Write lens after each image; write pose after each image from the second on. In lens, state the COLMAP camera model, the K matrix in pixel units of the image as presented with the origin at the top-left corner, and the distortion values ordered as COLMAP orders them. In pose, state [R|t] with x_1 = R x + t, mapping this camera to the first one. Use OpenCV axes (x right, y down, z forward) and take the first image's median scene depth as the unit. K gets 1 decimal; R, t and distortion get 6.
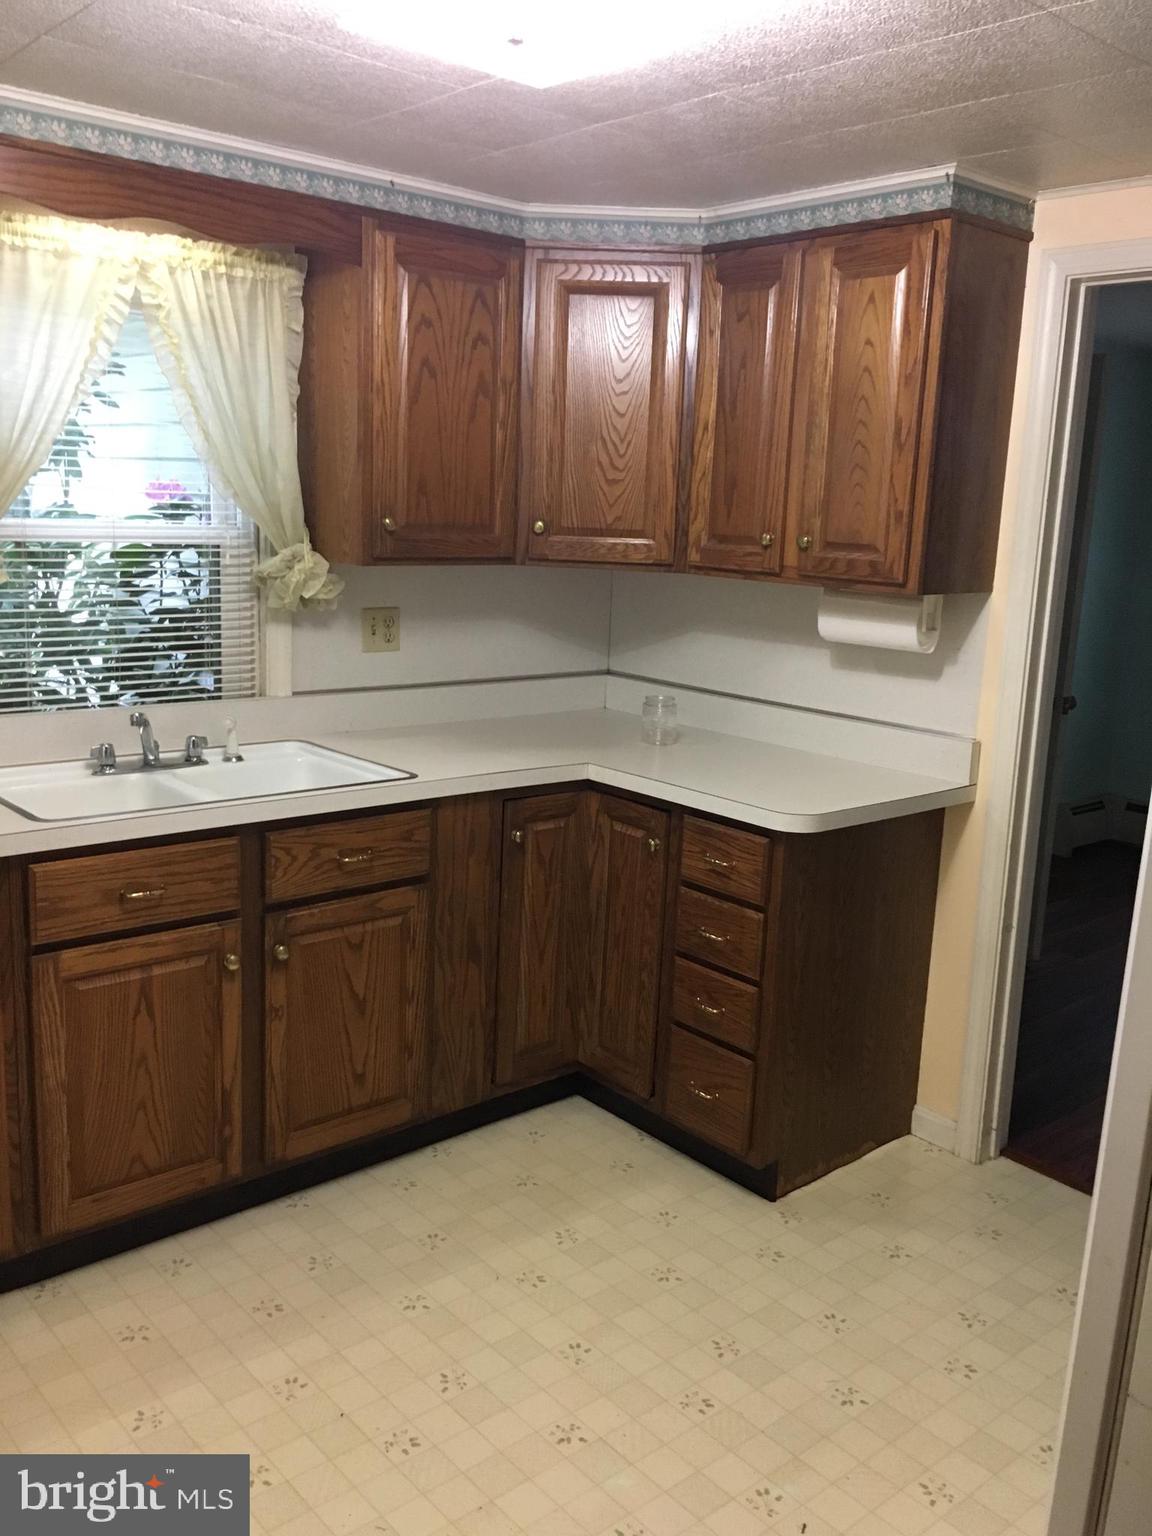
lens RADIAL K [[1319.3, 0, 576.0], [0, 1319.3, 768.0], [0, 0, 1]] dist [0.064951, -0.095434]
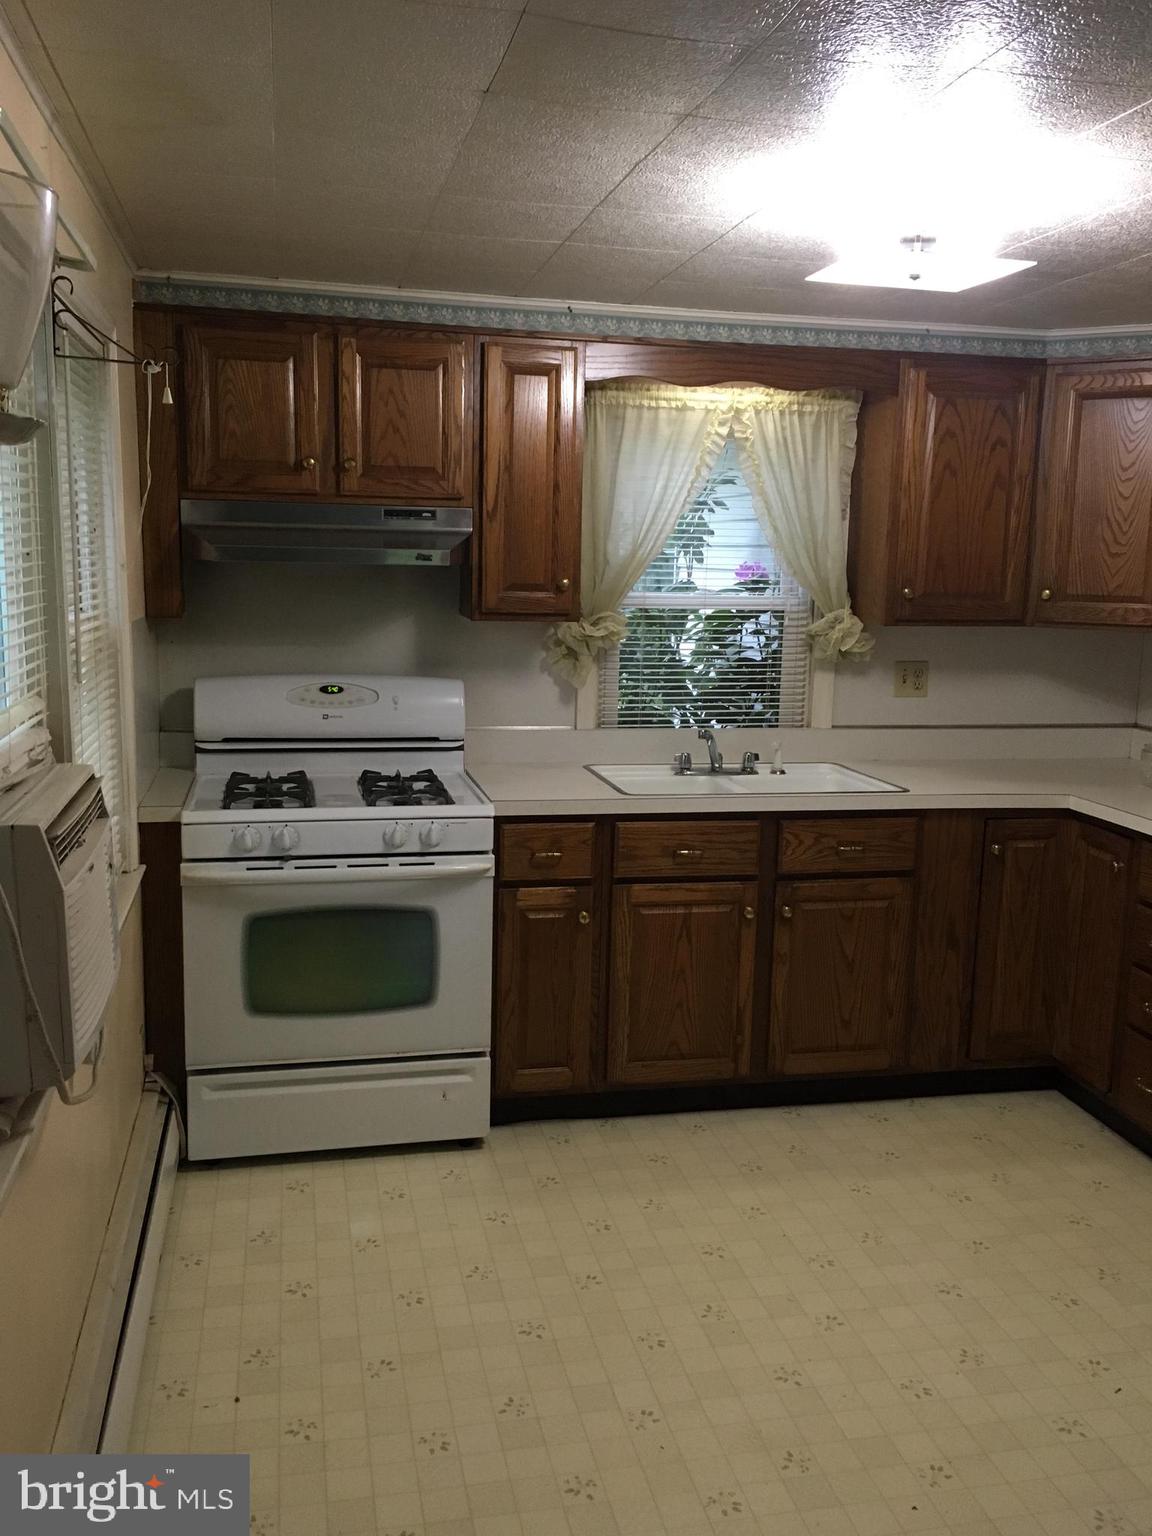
lens RADIAL K [[1319.3, 0, 576.0], [0, 1319.3, 768.0], [0, 0, 1]] dist [0.064951, -0.095434]
pose [[0.876651, 0.057400, -0.477691, 0.196203], [-0.083319, 0.995969, -0.033229, 0.050703], [0.473858, 0.068931, 0.877899, -0.251078]]
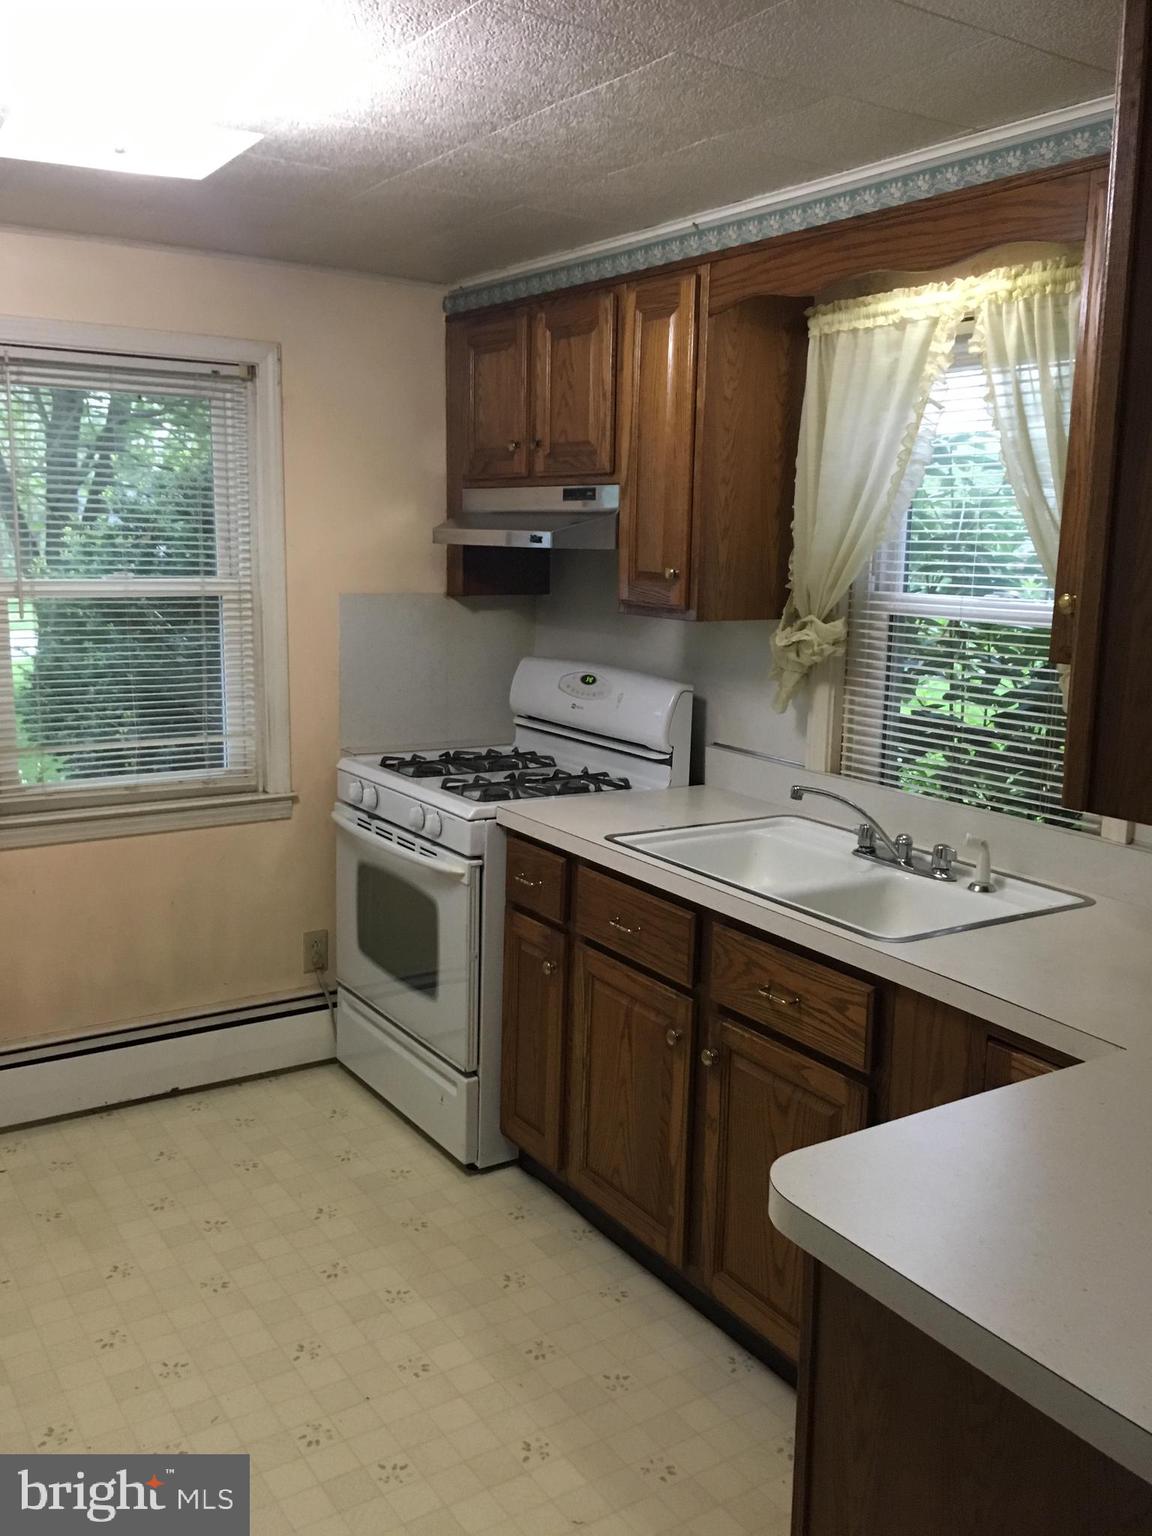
lens RADIAL K [[1319.3, 0, 576.0], [0, 1319.3, 768.0], [0, 0, 1]] dist [0.064951, -0.095434]
pose [[-0.137204, 0.132753, -0.981607, 0.584010], [-0.226132, 0.960612, 0.161521, -0.157934], [0.964386, 0.244134, -0.101780, 0.851541]]
